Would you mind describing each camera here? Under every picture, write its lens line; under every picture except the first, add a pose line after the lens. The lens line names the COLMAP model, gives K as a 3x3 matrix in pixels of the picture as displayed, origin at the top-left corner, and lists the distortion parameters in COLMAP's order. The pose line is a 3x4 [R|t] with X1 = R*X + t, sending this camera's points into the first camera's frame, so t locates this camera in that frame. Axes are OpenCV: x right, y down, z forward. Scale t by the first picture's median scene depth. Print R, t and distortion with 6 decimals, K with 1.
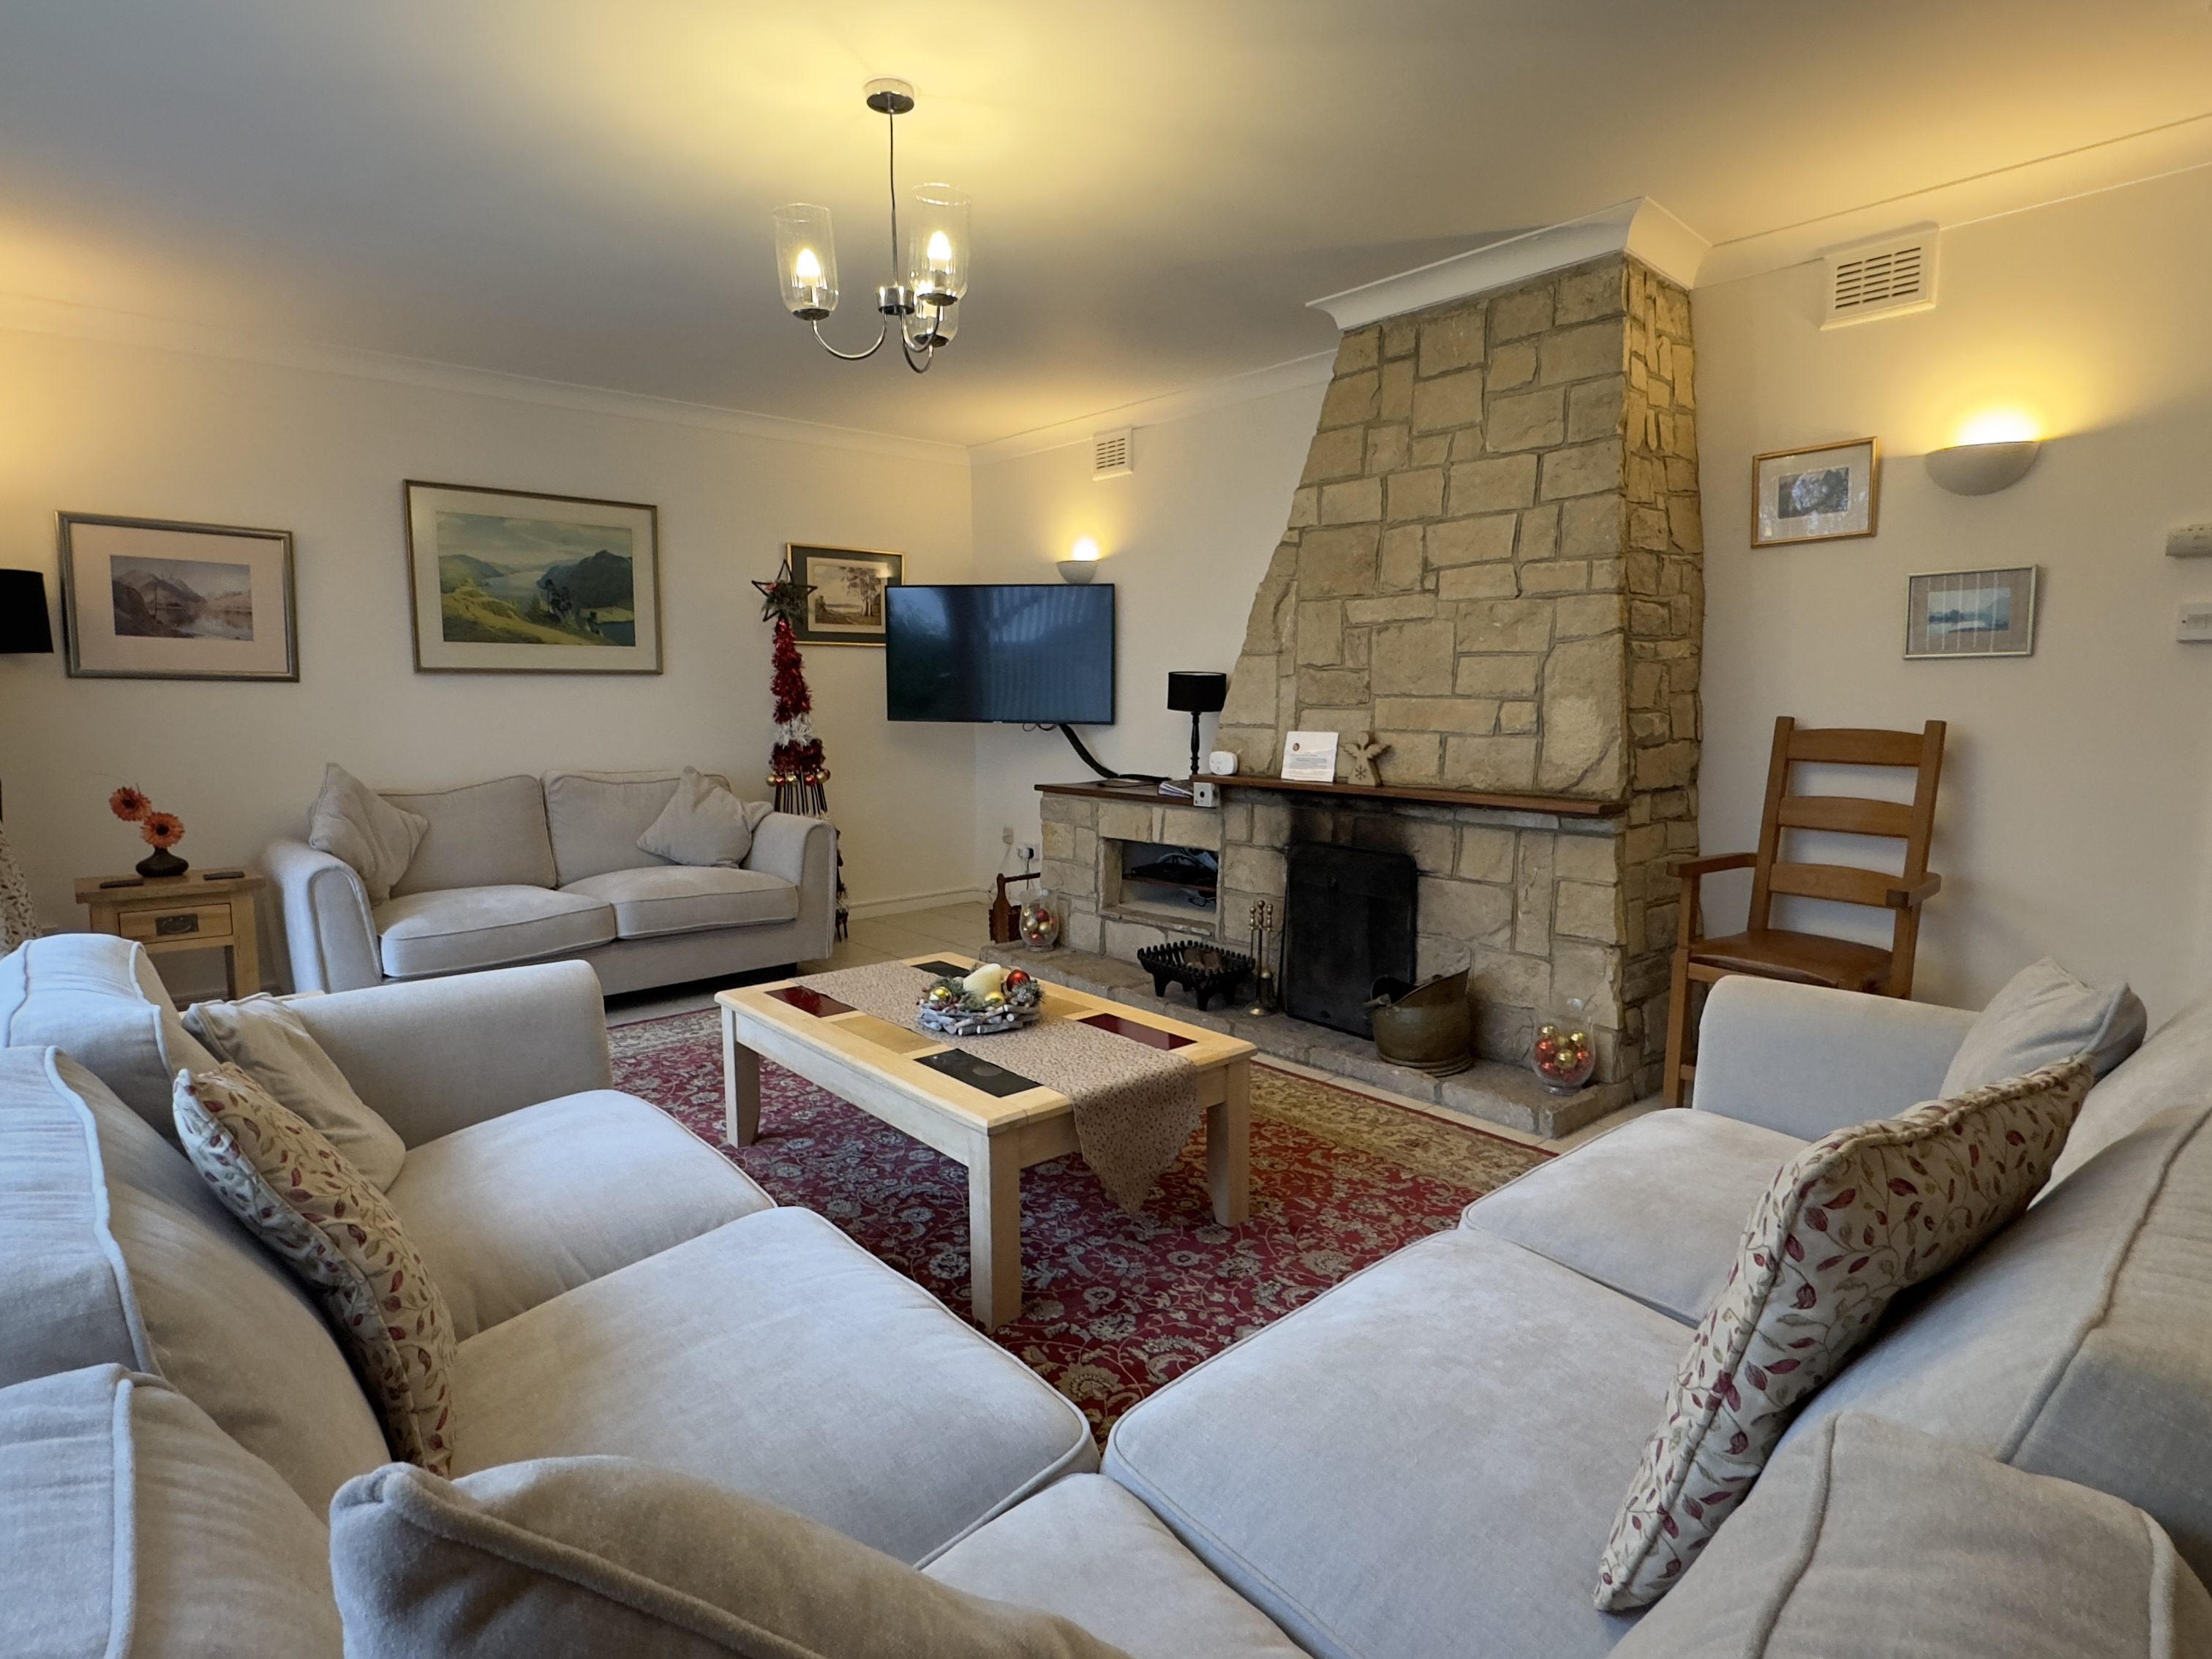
lens RADIAL K [[1159.3, 0, 1104.9], [0, 1159.3, 829.7], [0, 0, 1]] dist [-0.002171, -0.000349]
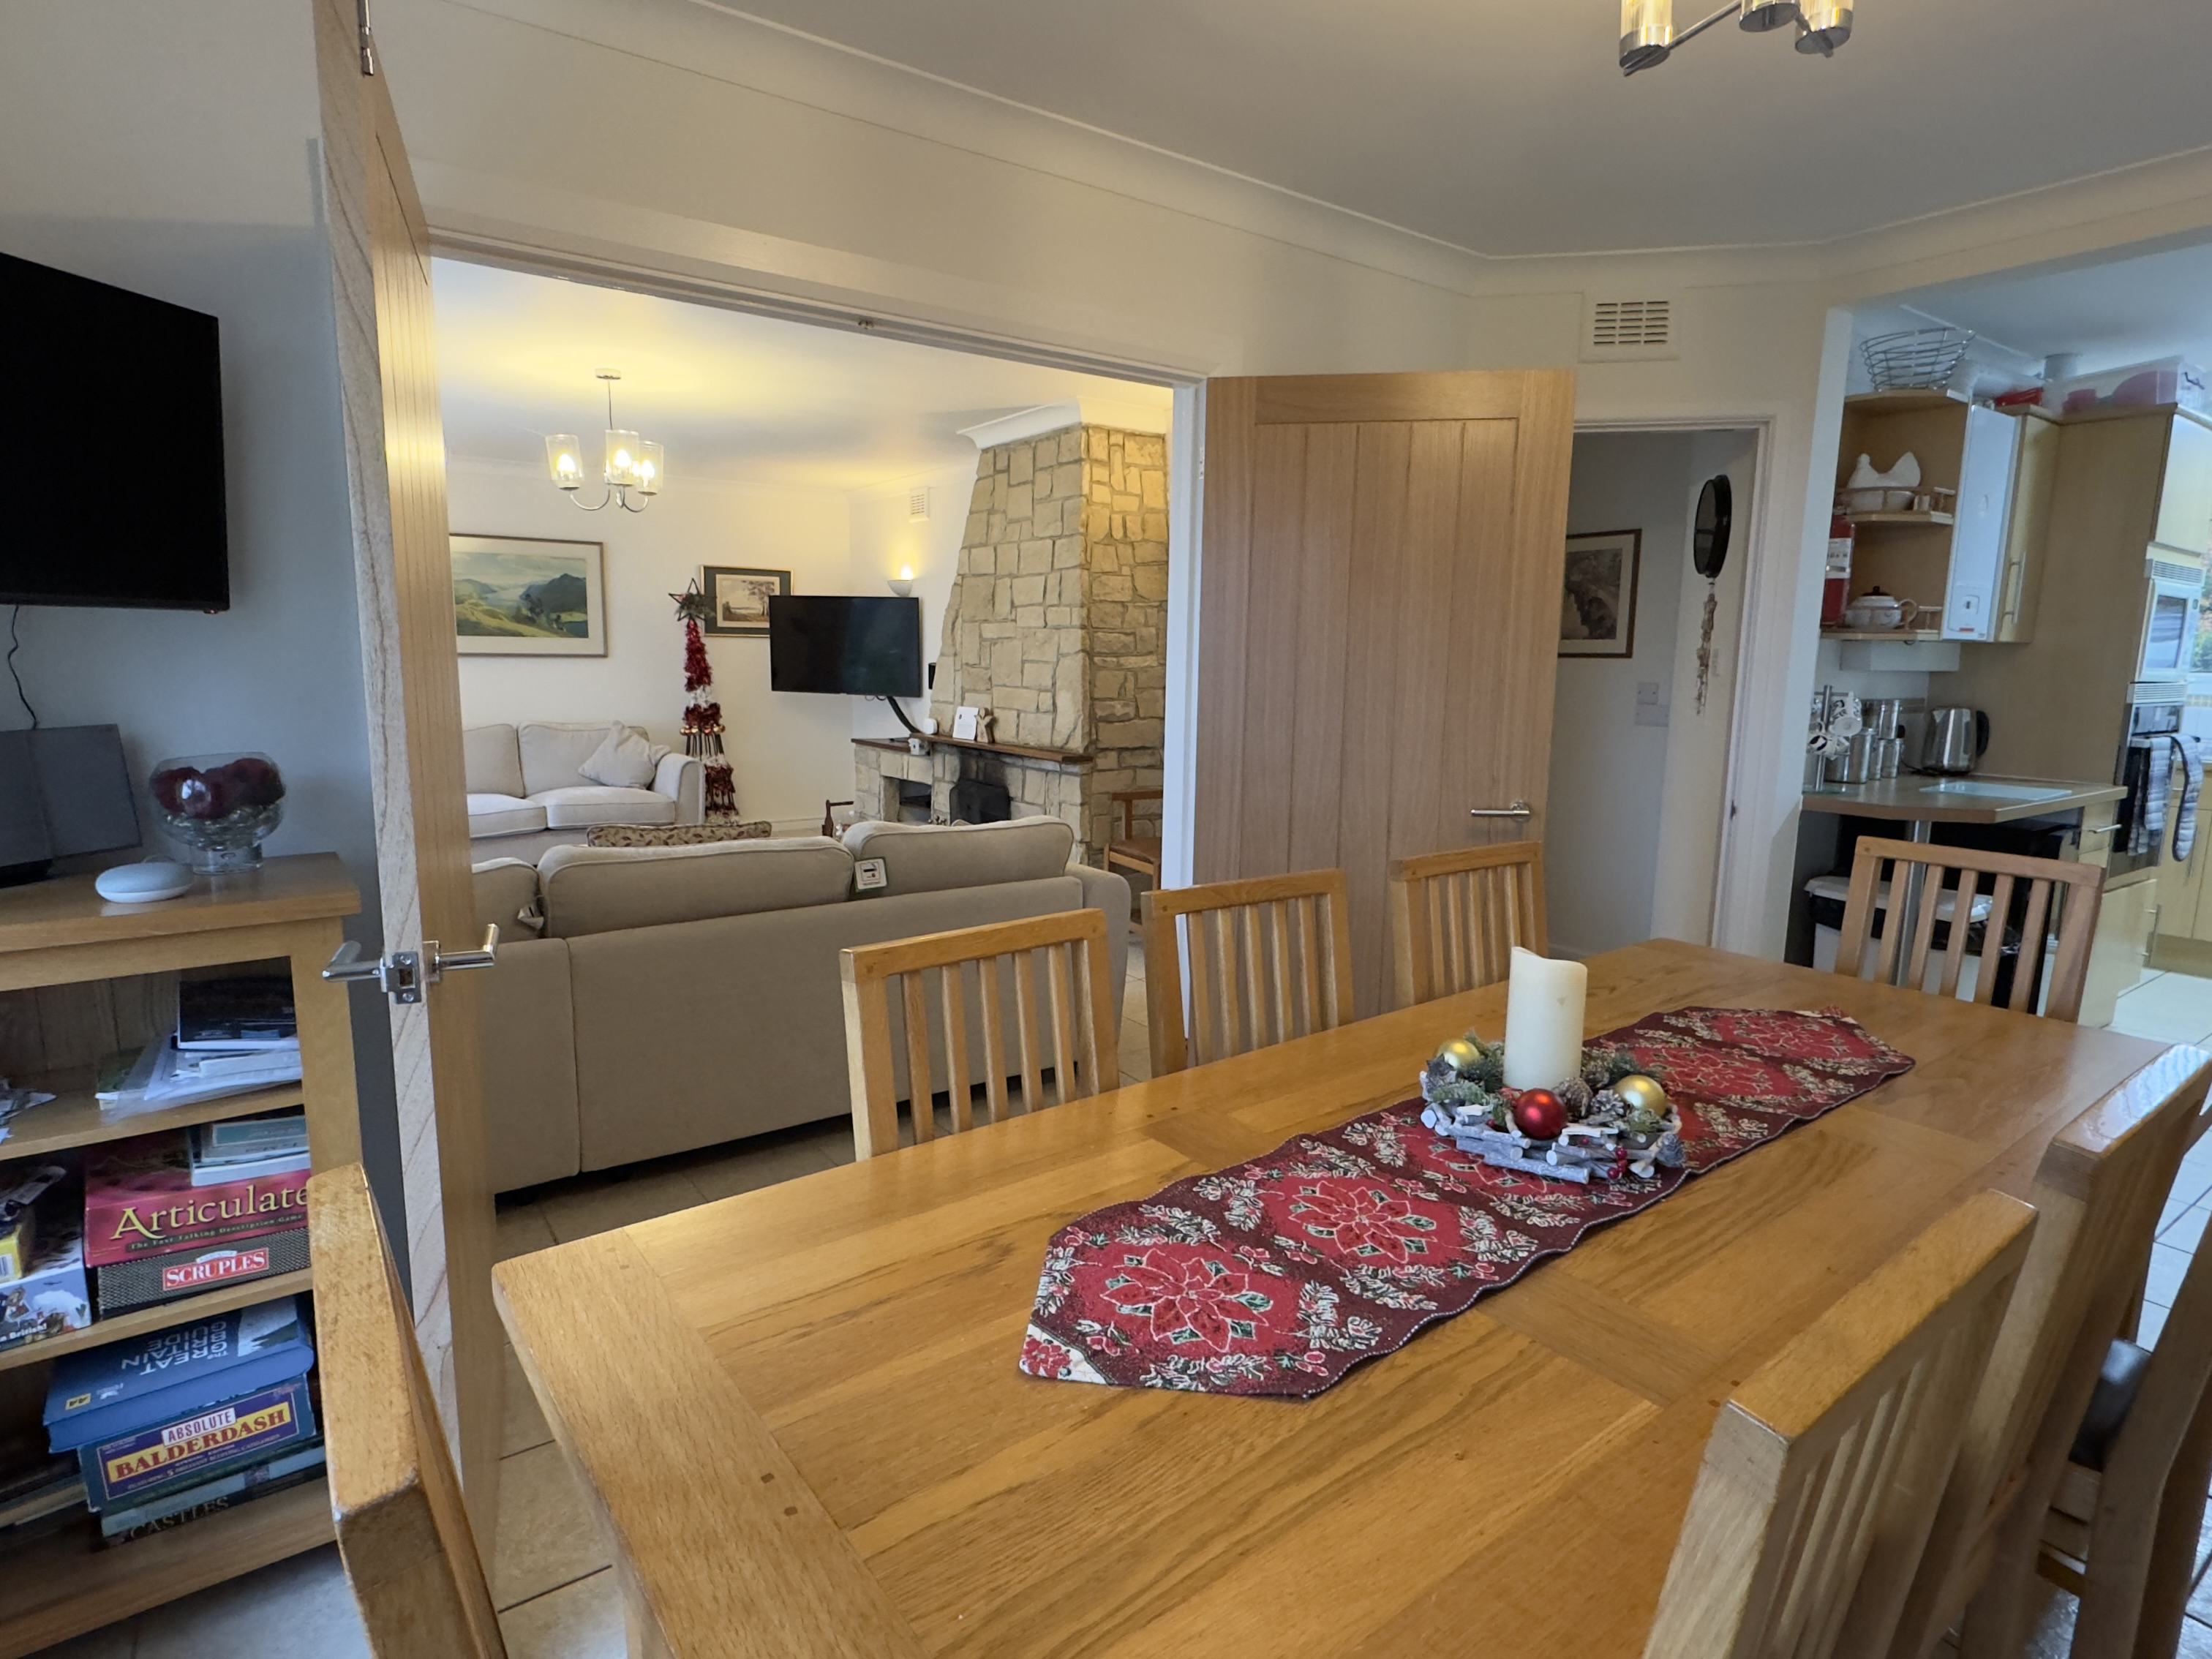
lens RADIAL K [[1159.3, 0, 1101.6], [0, 1159.3, 830.9], [0, 0, 1]] dist [-0.002171, -0.000349]
pose [[0.994101, 0.032550, -0.103462, 0.514378], [-0.029142, 0.998987, 0.034280, 0.021722], [0.104473, -0.031063, 0.994043, -0.514907]]
